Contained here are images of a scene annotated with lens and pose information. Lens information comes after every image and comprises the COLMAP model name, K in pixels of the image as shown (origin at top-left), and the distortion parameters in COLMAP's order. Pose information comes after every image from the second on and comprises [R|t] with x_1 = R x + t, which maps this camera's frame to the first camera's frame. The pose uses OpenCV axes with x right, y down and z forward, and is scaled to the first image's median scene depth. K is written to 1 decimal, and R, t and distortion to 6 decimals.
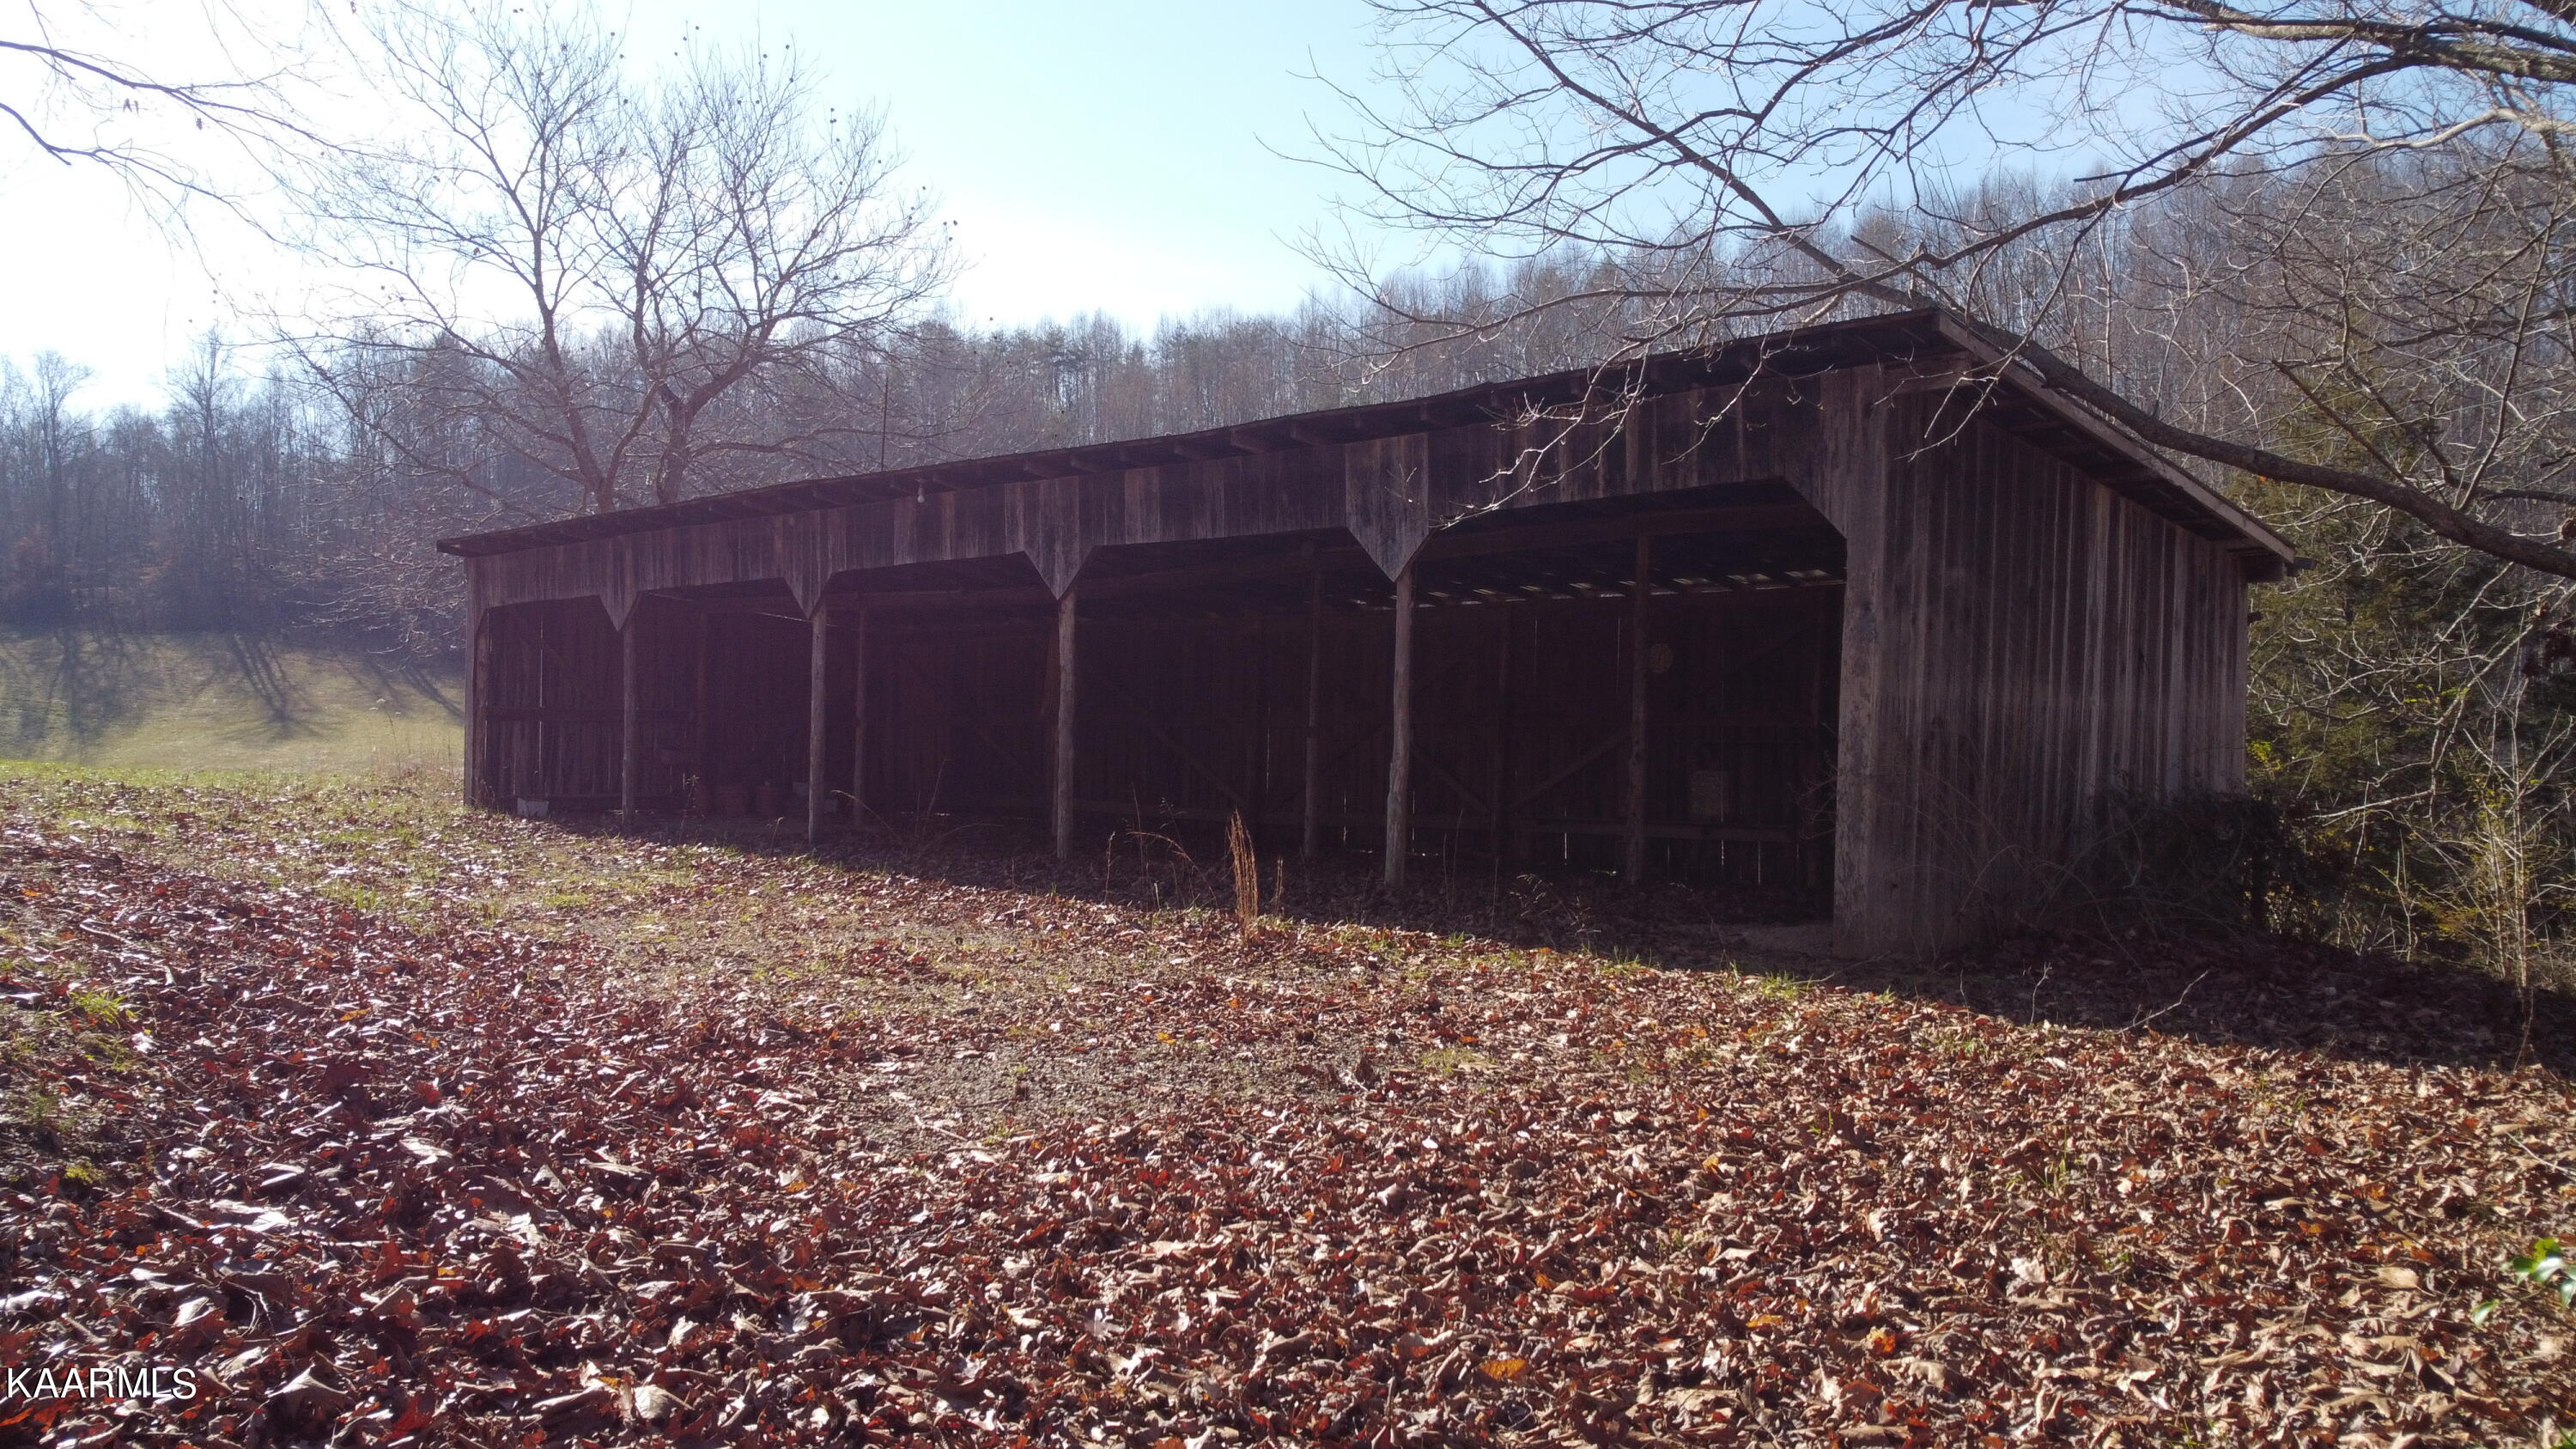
lens RADIAL K [[1931.8, 0, 1288.0], [0, 1931.8, 724.5], [0, 0, 1]] dist [-0.002477, -0.002837]
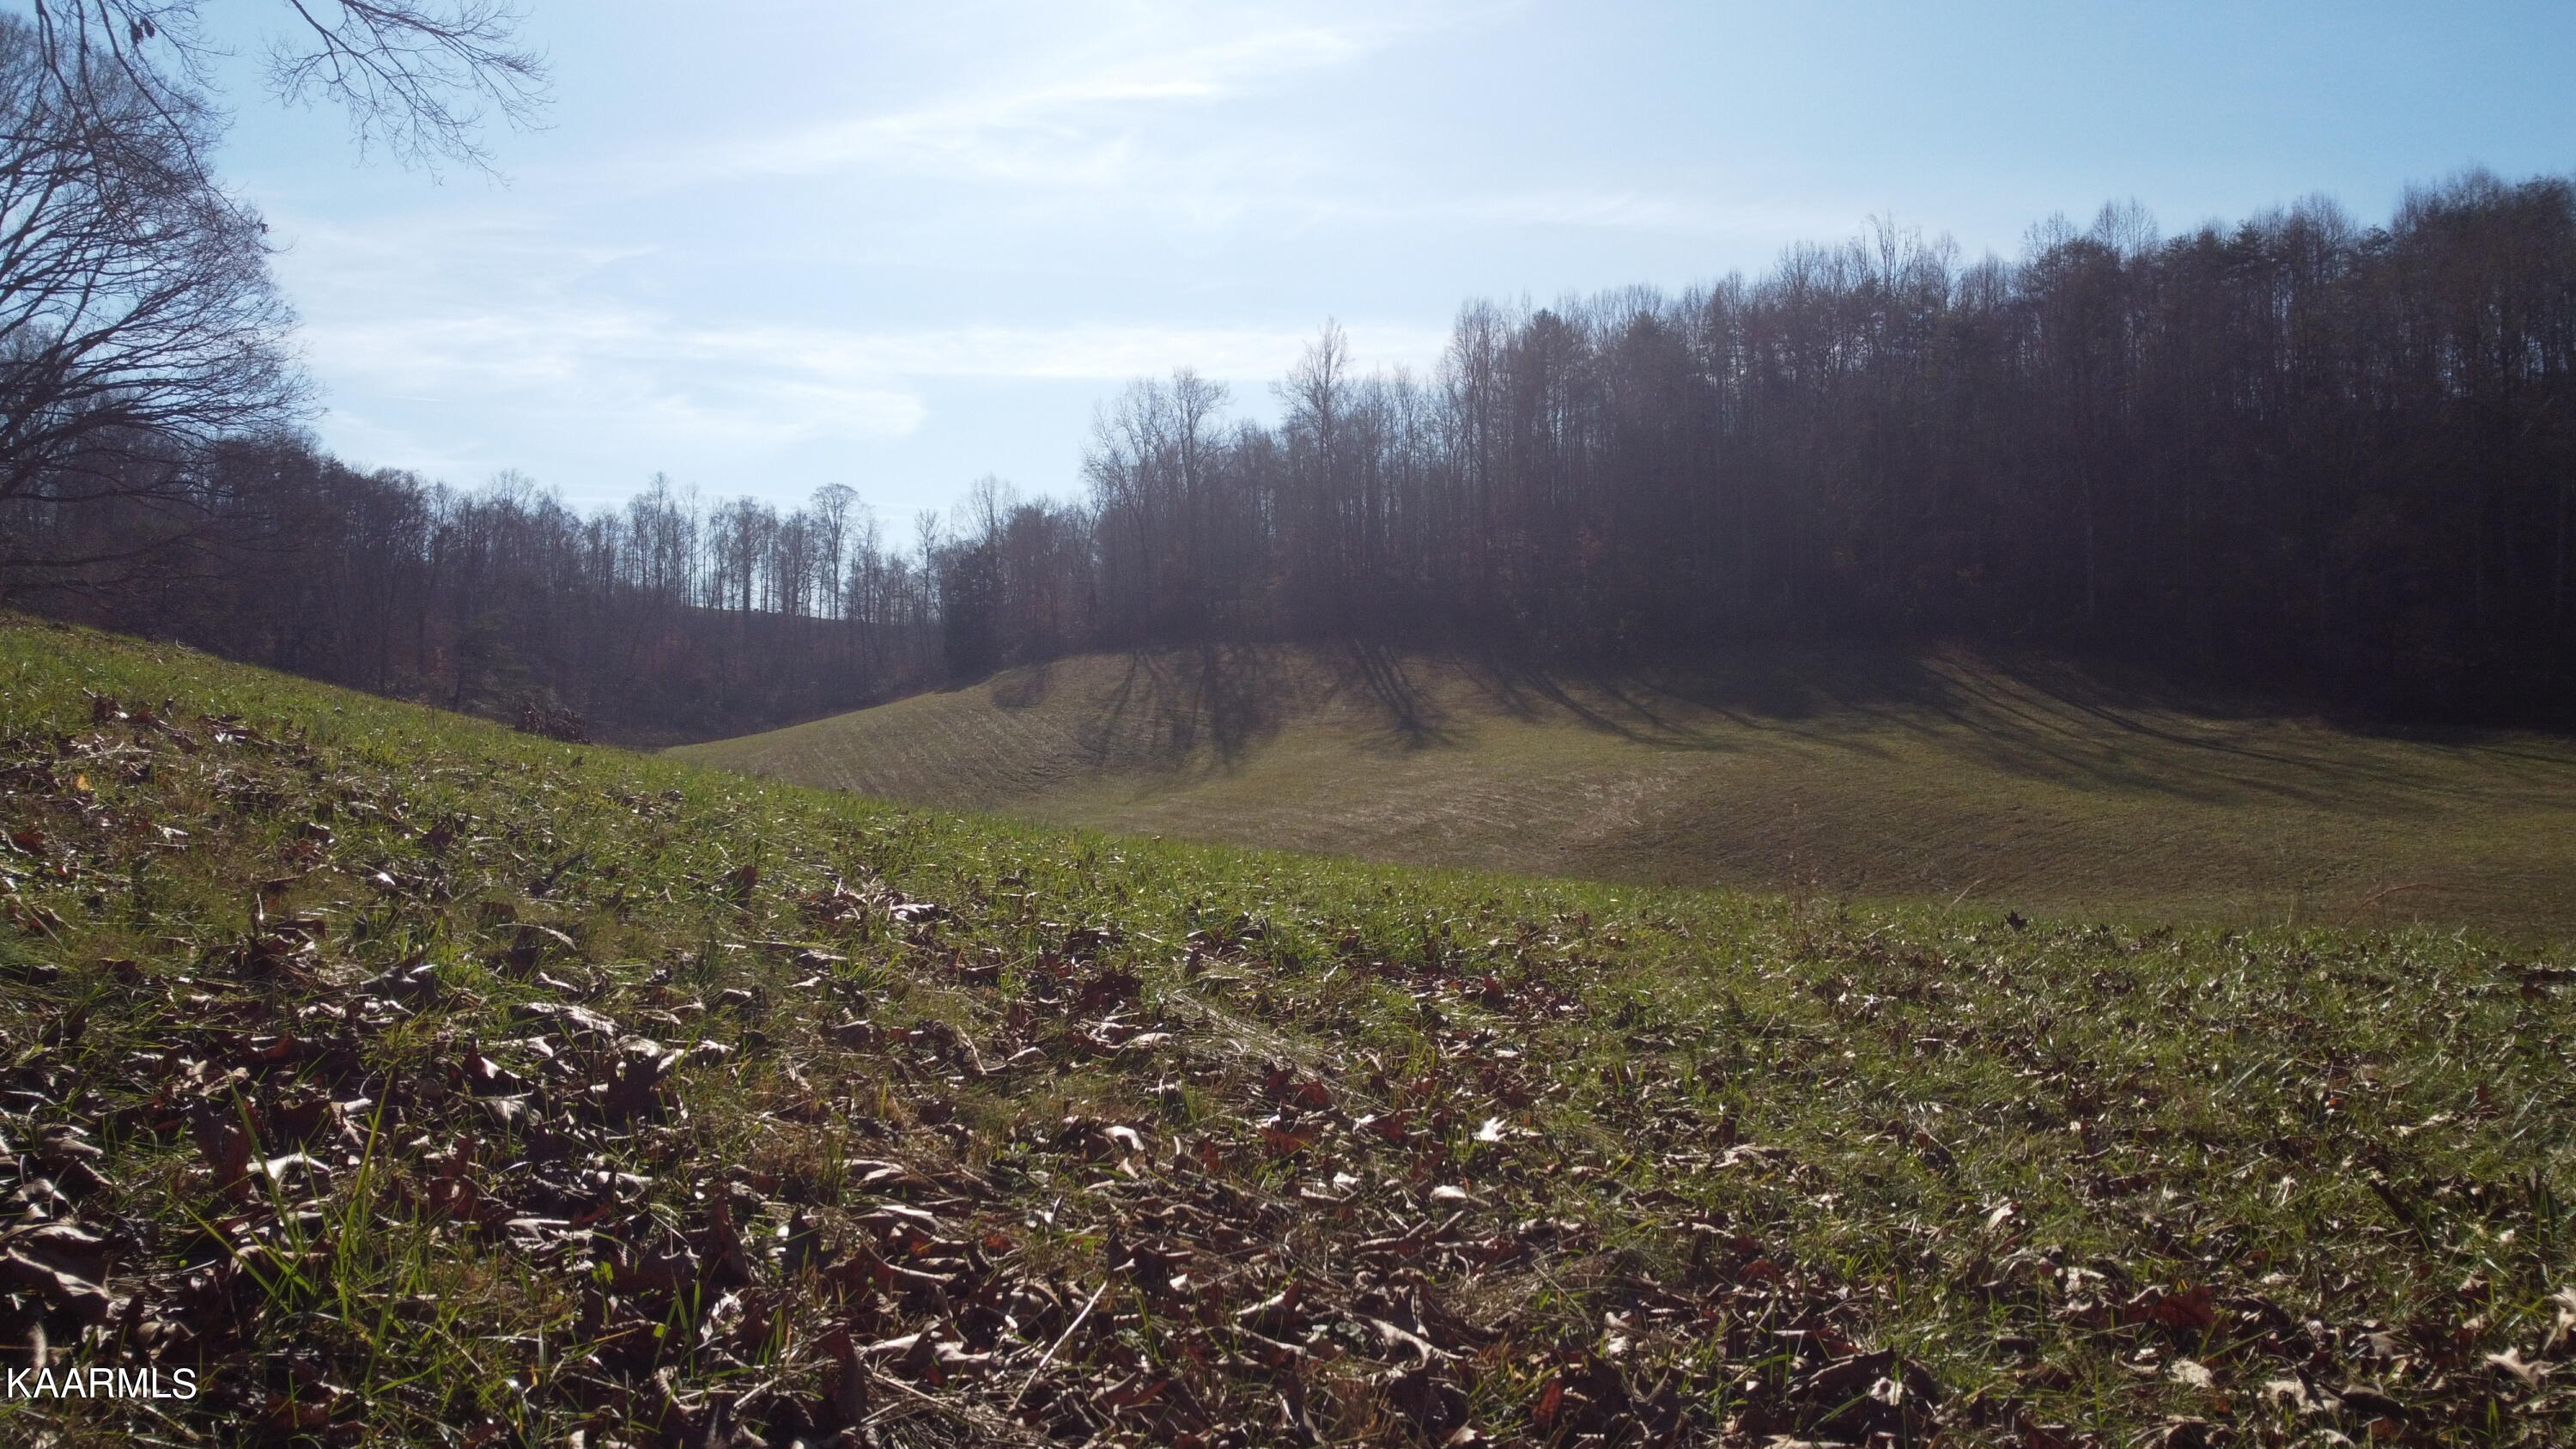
lens RADIAL K [[1931.8, 0, 1288.0], [0, 1931.8, 724.5], [0, 0, 1]] dist [-0.002477, -0.002837]
pose [[0.871215, -0.013150, -0.490726, -0.097562], [0.013076, 0.999908, -0.003581, -0.000955], [0.490728, -0.003296, 0.871307, 0.135658]]
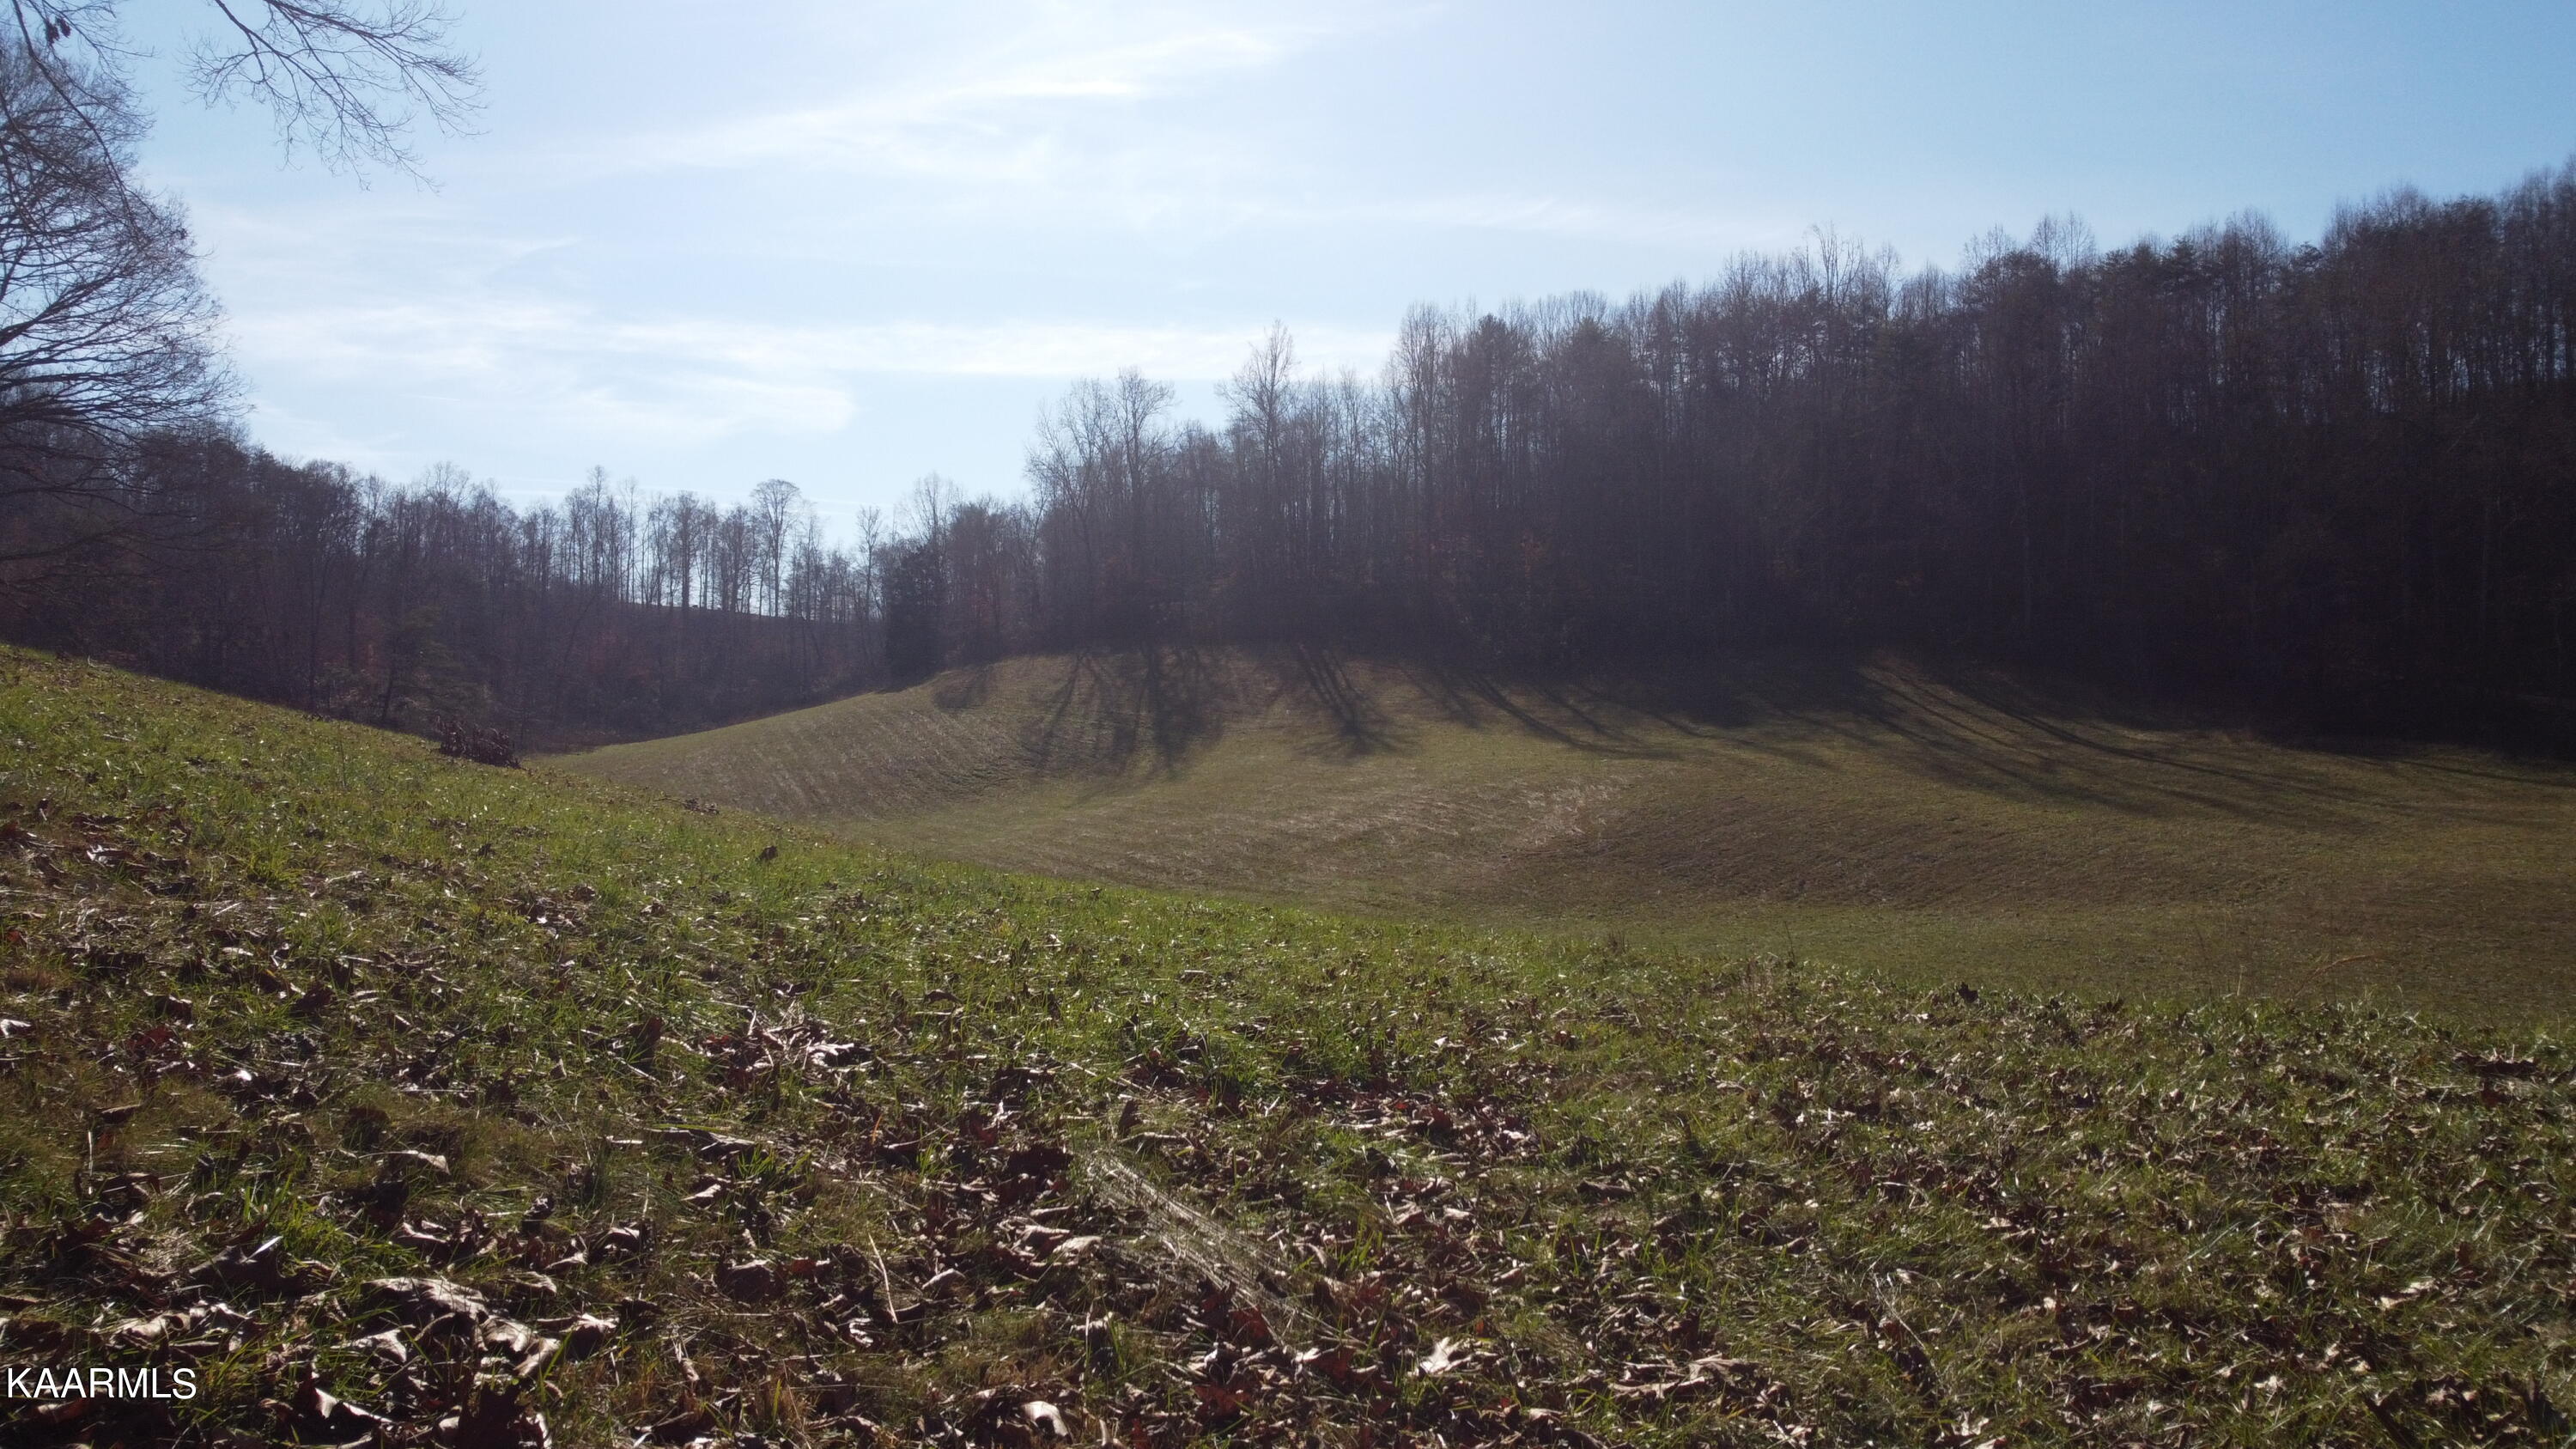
lens RADIAL K [[1931.8, 0, 1288.0], [0, 1931.8, 724.5], [0, 0, 1]] dist [-0.002477, -0.002837]
pose [[0.885299, -0.007461, -0.464962, -0.098178], [0.006812, 0.999972, -0.003076, -0.002812], [0.464972, -0.000444, 0.885325, 0.136840]]
